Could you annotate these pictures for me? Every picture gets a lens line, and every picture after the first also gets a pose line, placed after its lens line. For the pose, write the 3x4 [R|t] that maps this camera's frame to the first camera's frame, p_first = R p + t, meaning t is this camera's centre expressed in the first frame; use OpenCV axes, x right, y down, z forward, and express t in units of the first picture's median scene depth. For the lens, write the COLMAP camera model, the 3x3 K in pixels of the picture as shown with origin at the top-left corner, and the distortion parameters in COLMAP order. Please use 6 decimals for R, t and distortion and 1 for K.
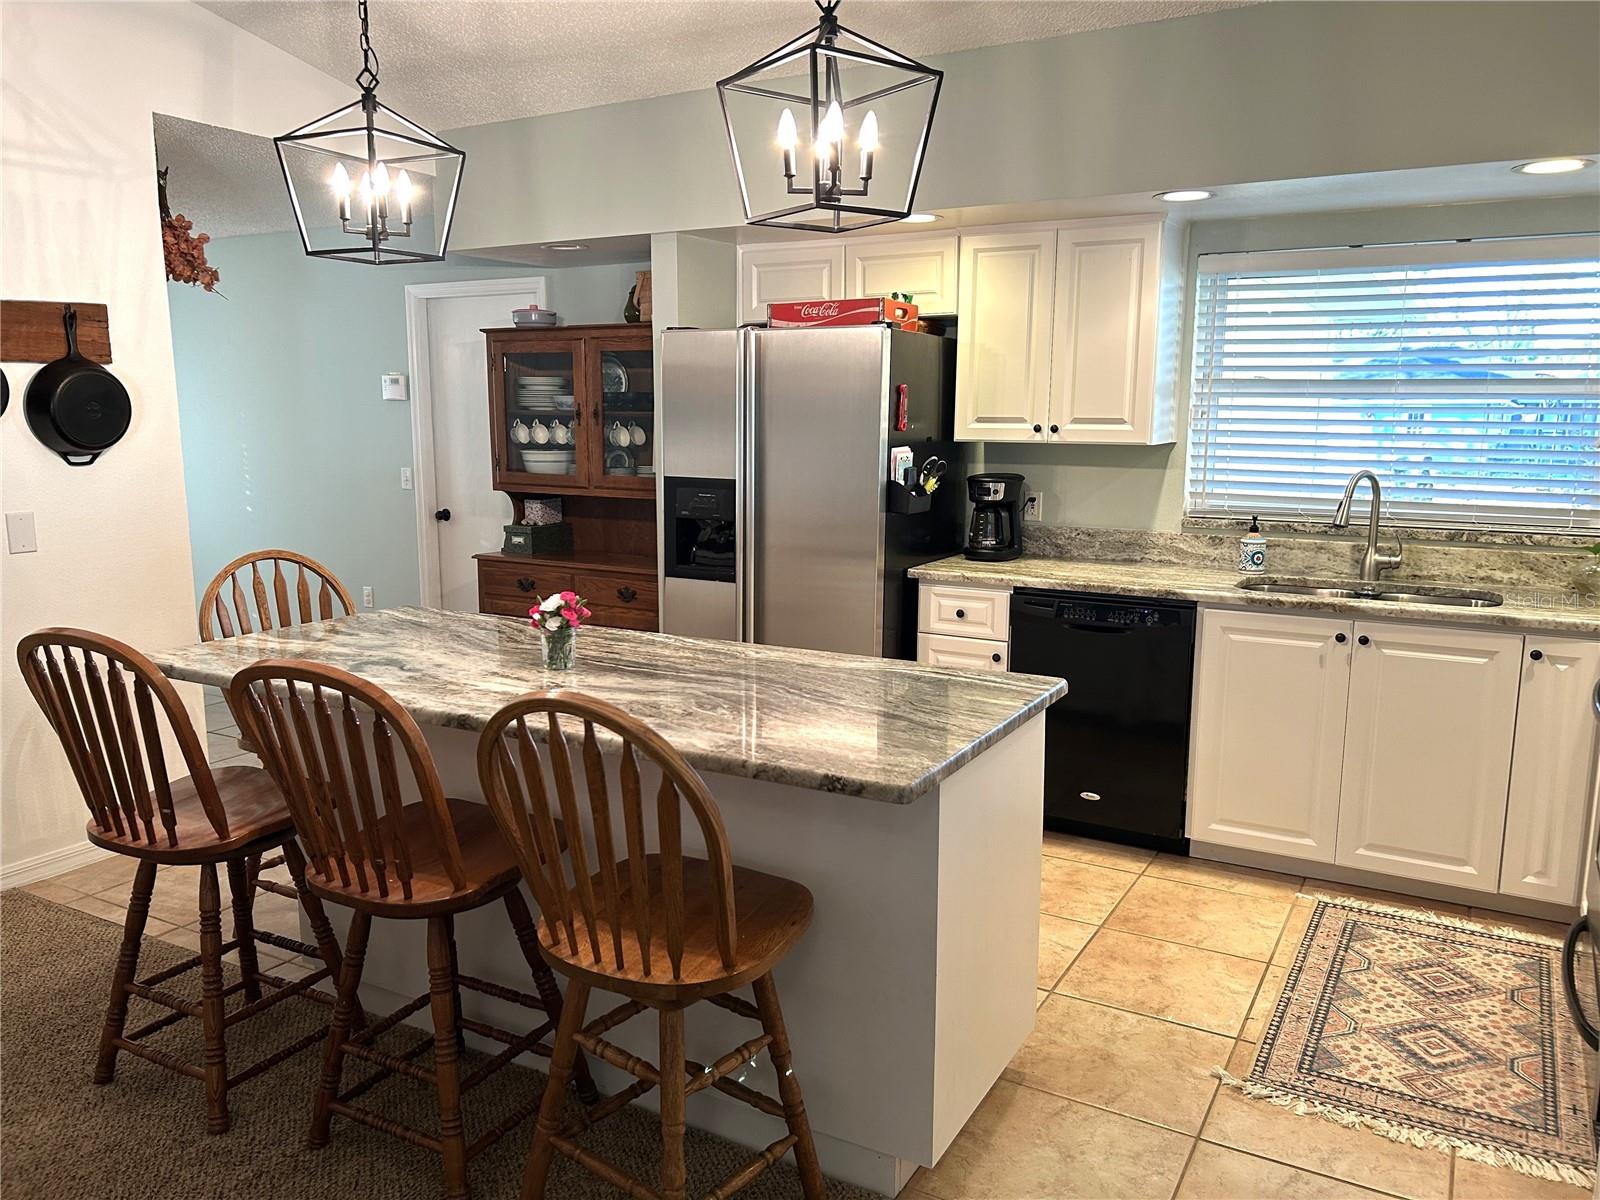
lens RADIAL K [[1206.3, 0, 790.5], [0, 1206.3, 612.4], [0, 0, 1]] dist [0.057643, -0.067457]
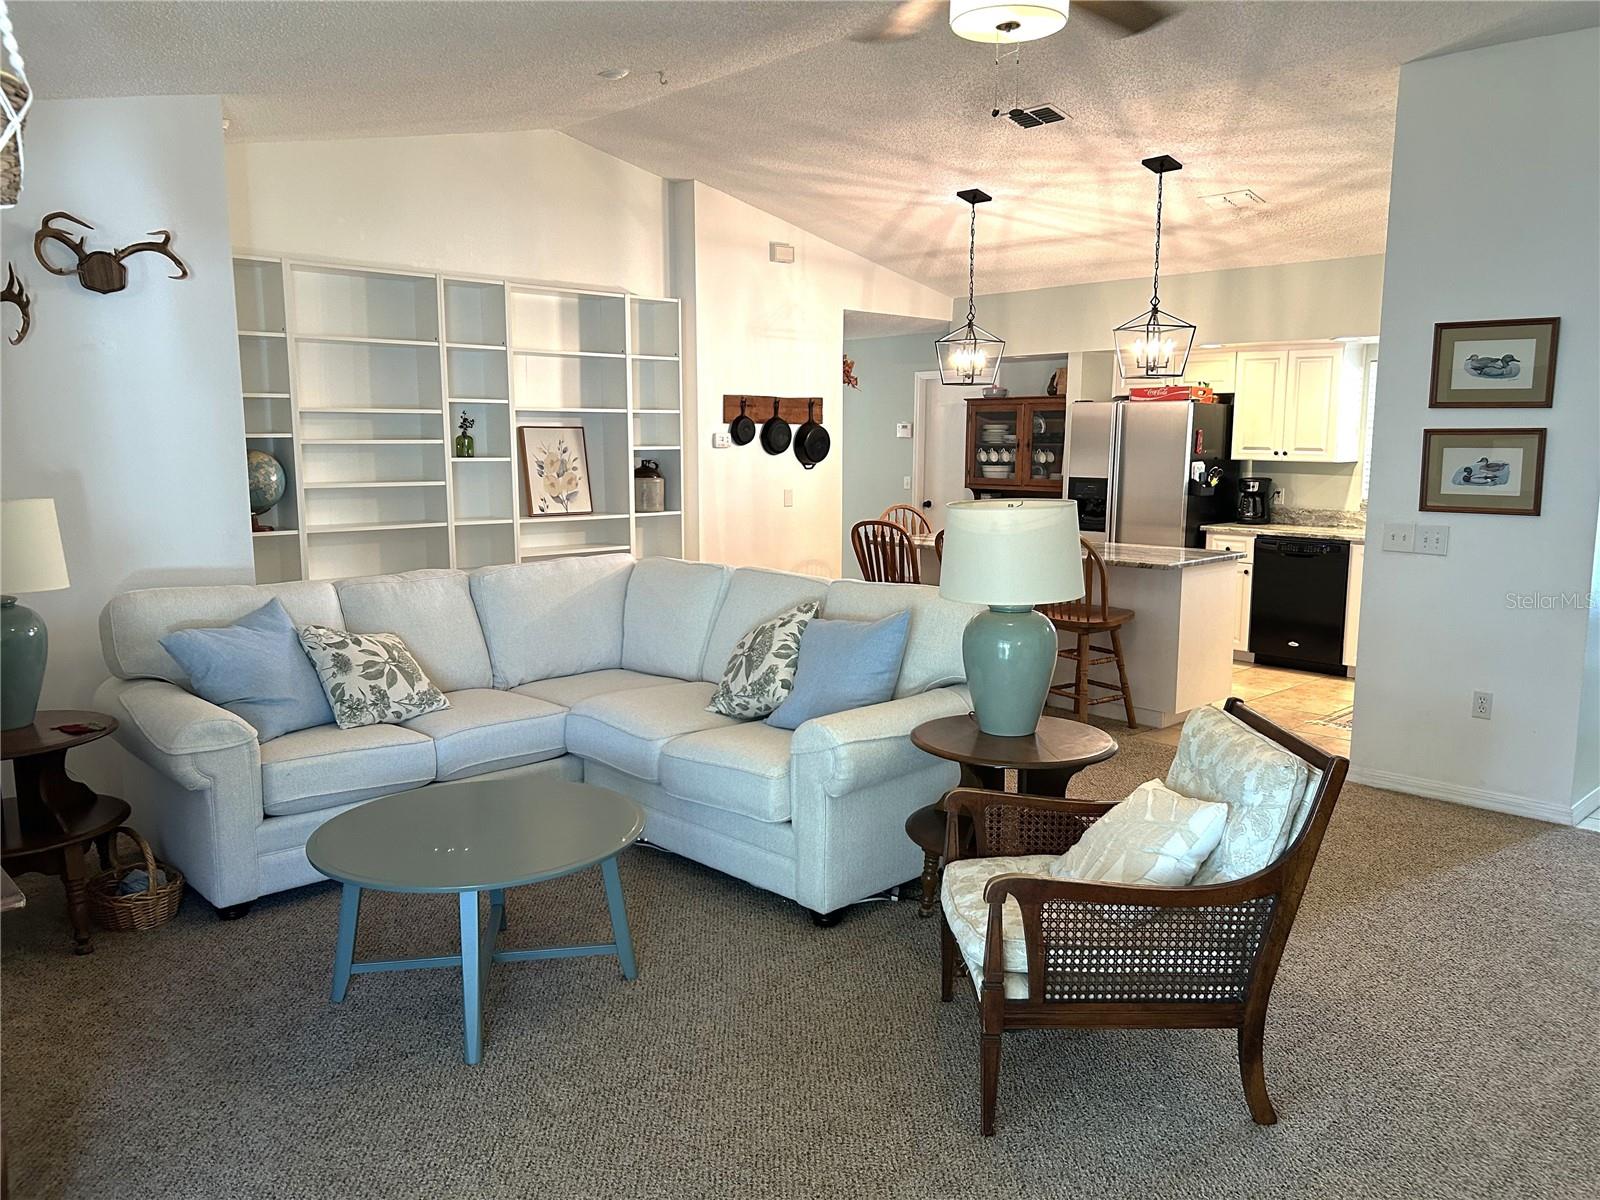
lens RADIAL K [[1206.3, 0, 791.5], [0, 1206.3, 615.1], [0, 0, 1]] dist [0.057643, -0.067457]
pose [[0.958560, 0.041894, -0.281795, 0.025344], [-0.047807, 0.998757, -0.014137, 0.164853], [0.280852, 0.027023, 0.959371, -1.031919]]
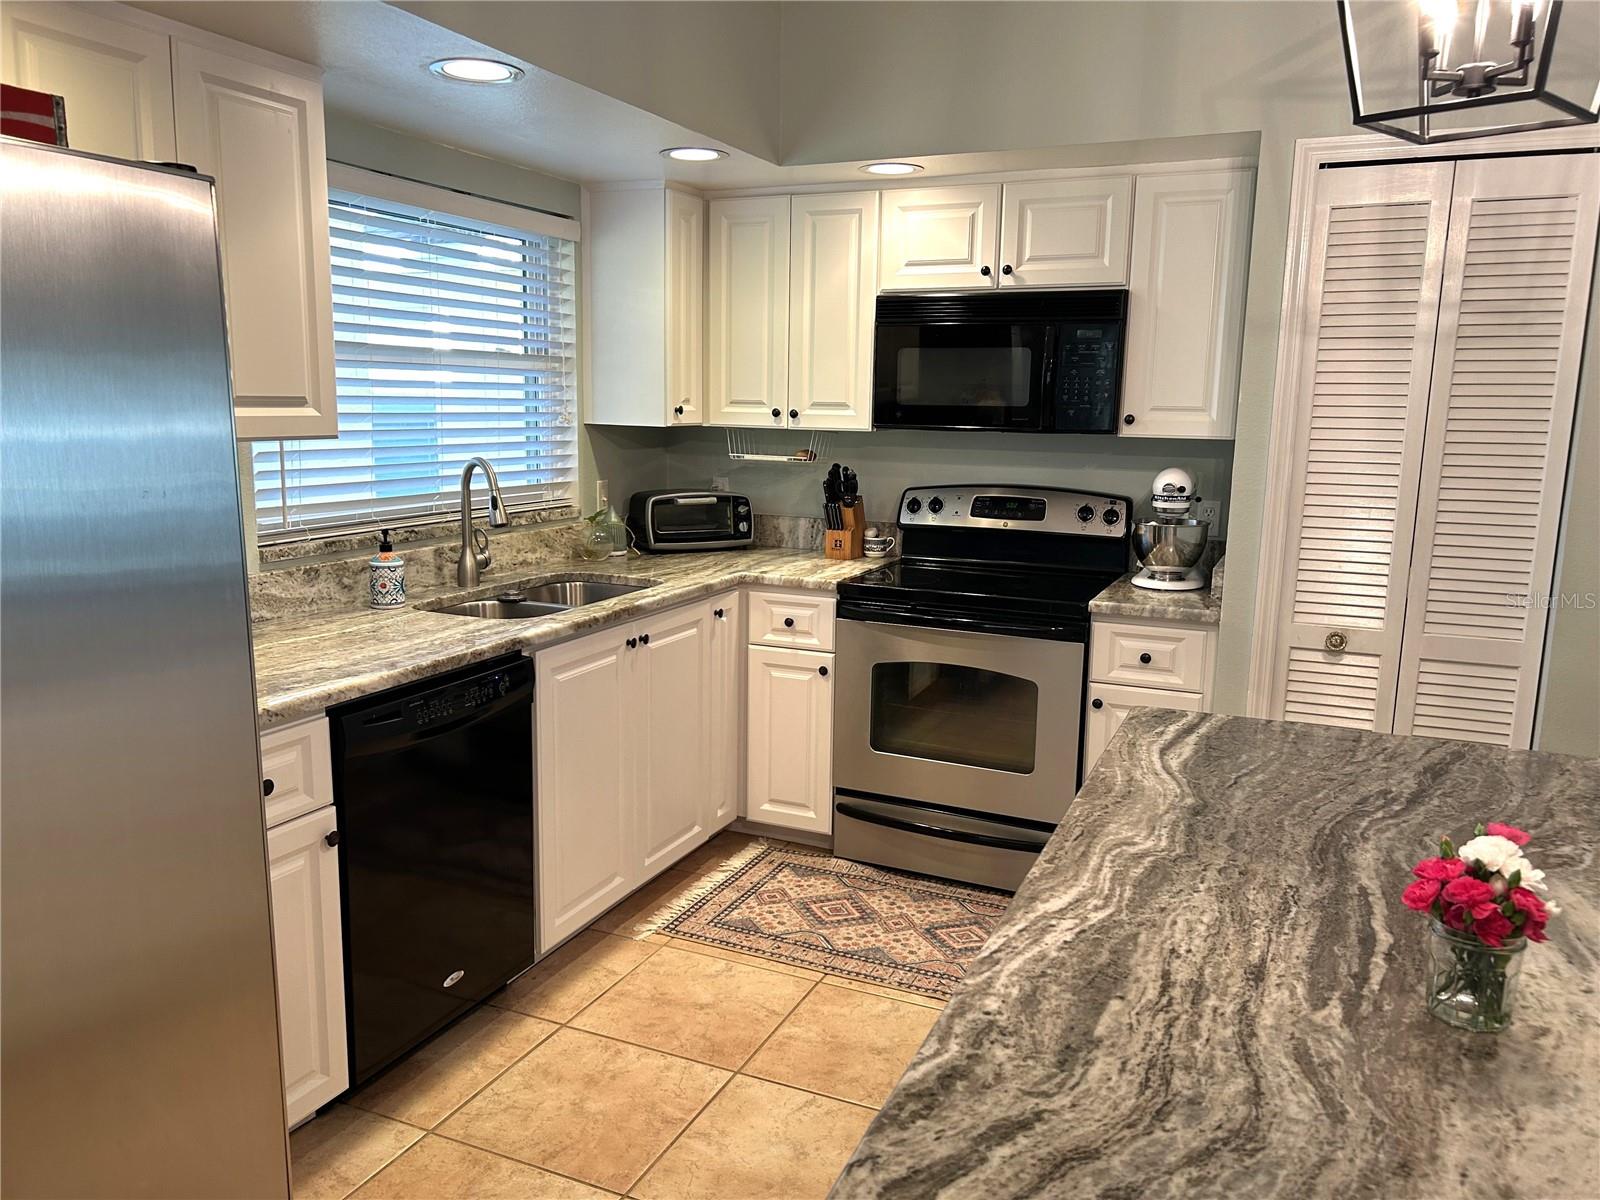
lens RADIAL K [[1206.3, 0, 792.7], [0, 1206.3, 608.3], [0, 0, 1]] dist [0.057643, -0.067457]
pose [[-0.097757, -0.181851, 0.978455, -0.361333], [0.154876, 0.968406, 0.195457, -0.135937], [-0.983085, 0.170646, -0.066504, 0.802243]]
